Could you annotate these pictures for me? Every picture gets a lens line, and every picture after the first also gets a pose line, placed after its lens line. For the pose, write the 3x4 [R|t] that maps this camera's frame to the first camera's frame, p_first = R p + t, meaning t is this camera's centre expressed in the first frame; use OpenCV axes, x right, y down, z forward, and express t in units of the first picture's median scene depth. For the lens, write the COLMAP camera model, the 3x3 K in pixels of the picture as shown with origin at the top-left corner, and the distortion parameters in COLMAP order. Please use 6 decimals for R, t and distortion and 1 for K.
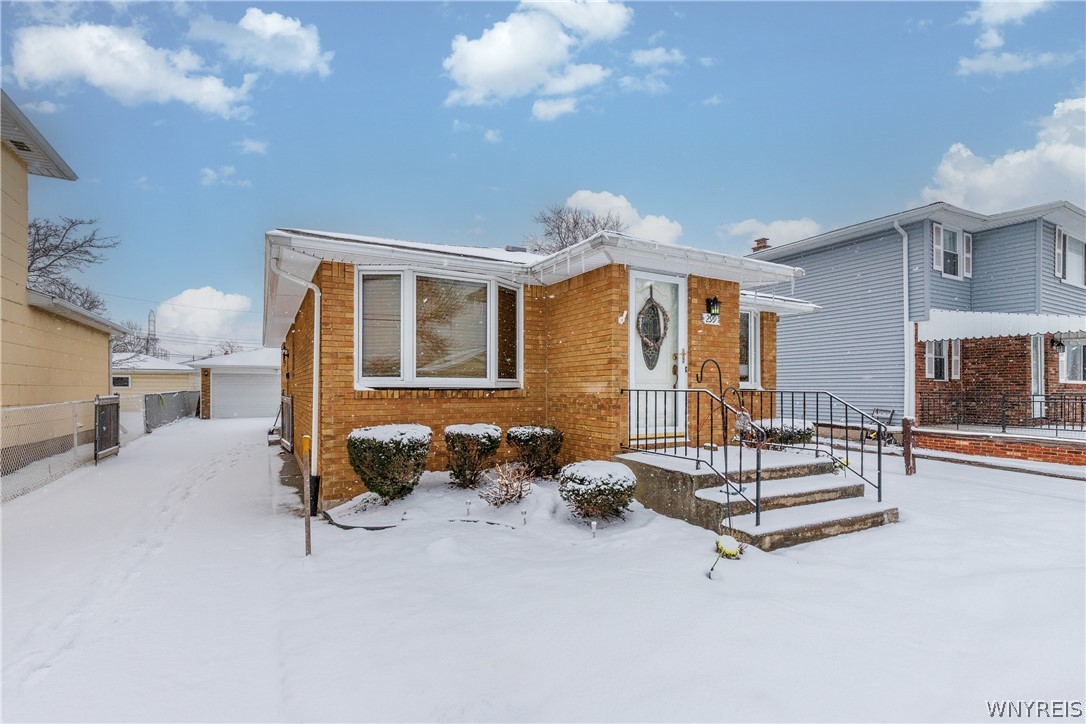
lens RADIAL K [[505.5, 0, 543.3], [0, 505.5, 383.4], [0, 0, 1]] dist [0.009988, -0.000251]
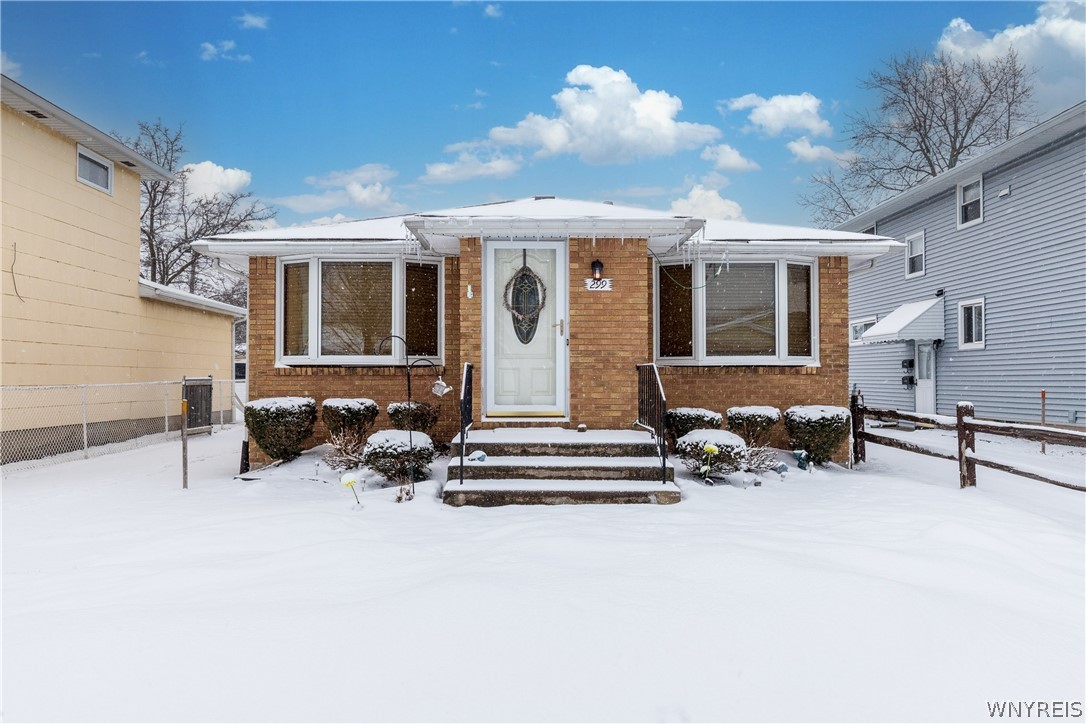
lens RADIAL K [[860.0, 0, 543.0], [0, 860.0, 362.0], [0, 0, 1]] dist [-0.003888, -0.001153]
pose [[0.880372, -0.011187, -0.474152, 0.997894], [0.007900, 0.999929, -0.008922, 0.021292], [0.474219, 0.004109, 0.880398, -0.380965]]
